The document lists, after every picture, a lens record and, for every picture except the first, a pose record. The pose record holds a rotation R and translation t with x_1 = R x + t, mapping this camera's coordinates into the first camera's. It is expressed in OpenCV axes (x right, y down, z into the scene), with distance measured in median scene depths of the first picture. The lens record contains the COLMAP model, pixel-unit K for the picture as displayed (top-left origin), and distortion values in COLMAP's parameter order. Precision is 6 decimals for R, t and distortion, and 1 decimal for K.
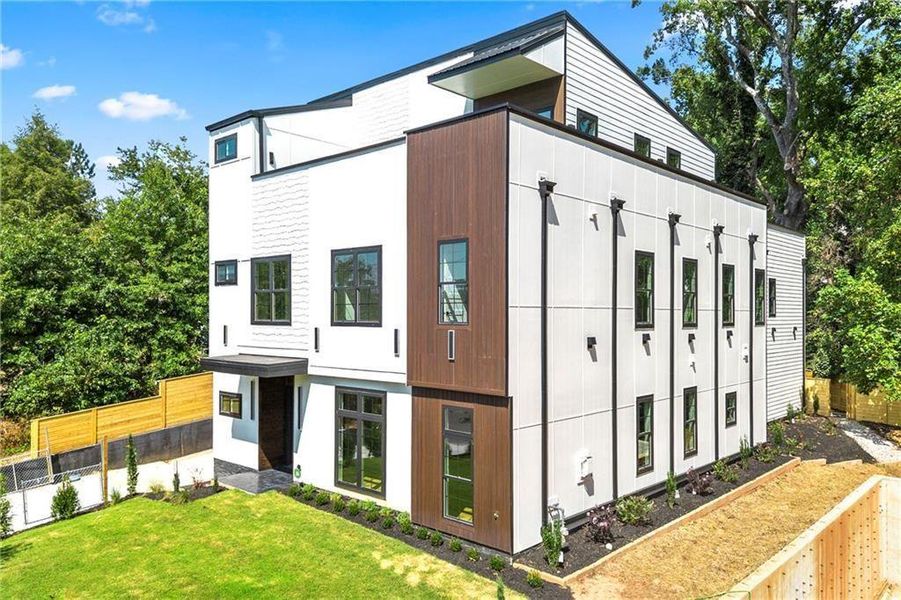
lens RADIAL K [[656.2, 0, 448.7], [0, 656.2, 307.1], [0, 0, 1]] dist [0.075838, 0.000897]
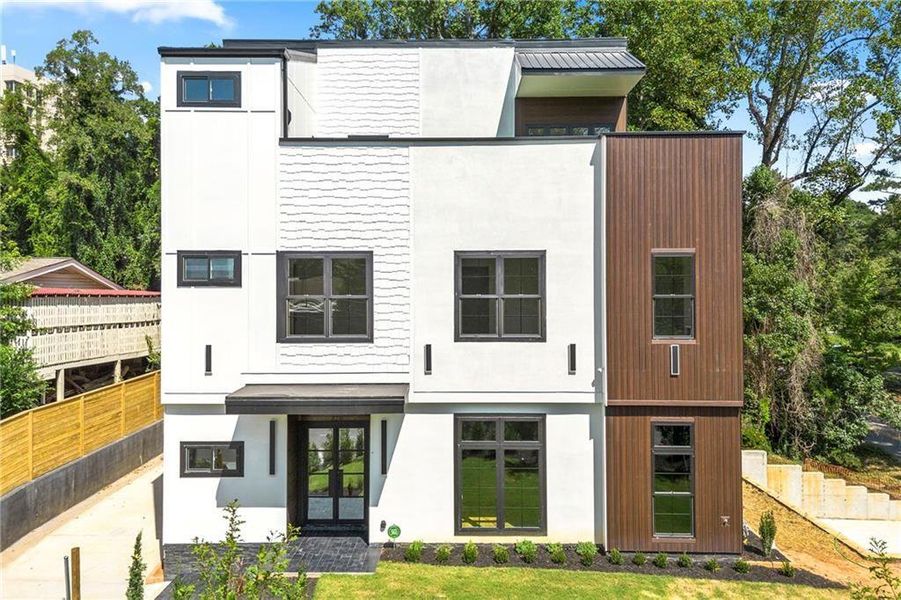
lens RADIAL K [[650.4, 0, 452.0], [0, 650.4, 280.7], [0, 0, 1]] dist [0.047538, -0.004891]
pose [[0.743701, 0.011088, 0.668420, -0.698131], [-0.005274, 0.999929, -0.010719, -0.038382], [-0.668492, 0.004447, 0.743706, 0.374173]]
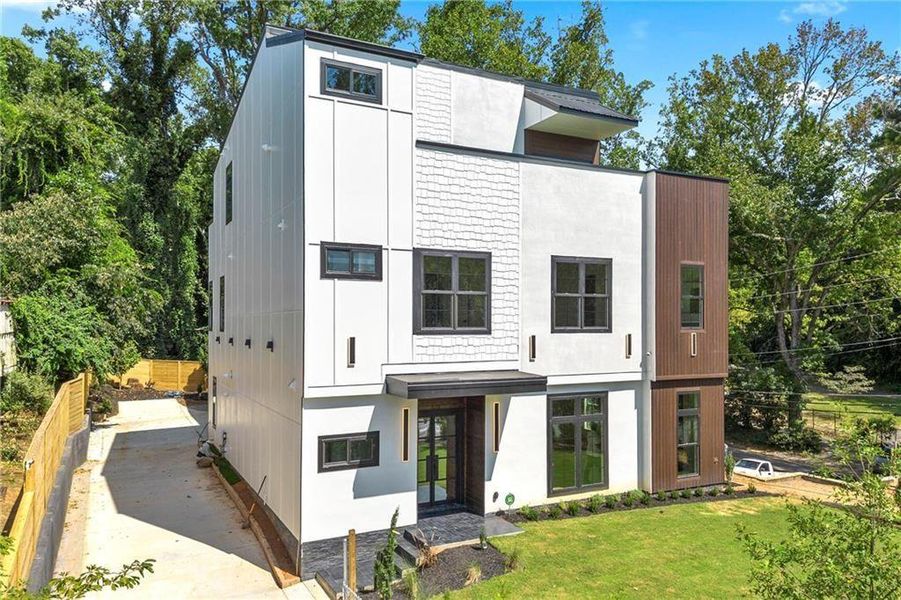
lens RADIAL K [[647.9, 0, 448.5], [0, 647.9, 313.3], [0, 0, 1]] dist [0.046746, -0.008792]
pose [[0.345615, 0.012061, 0.938299, -1.082374], [-0.010401, 0.999905, -0.009022, 0.008593], [-0.938319, -0.006641, 0.345708, 0.774448]]
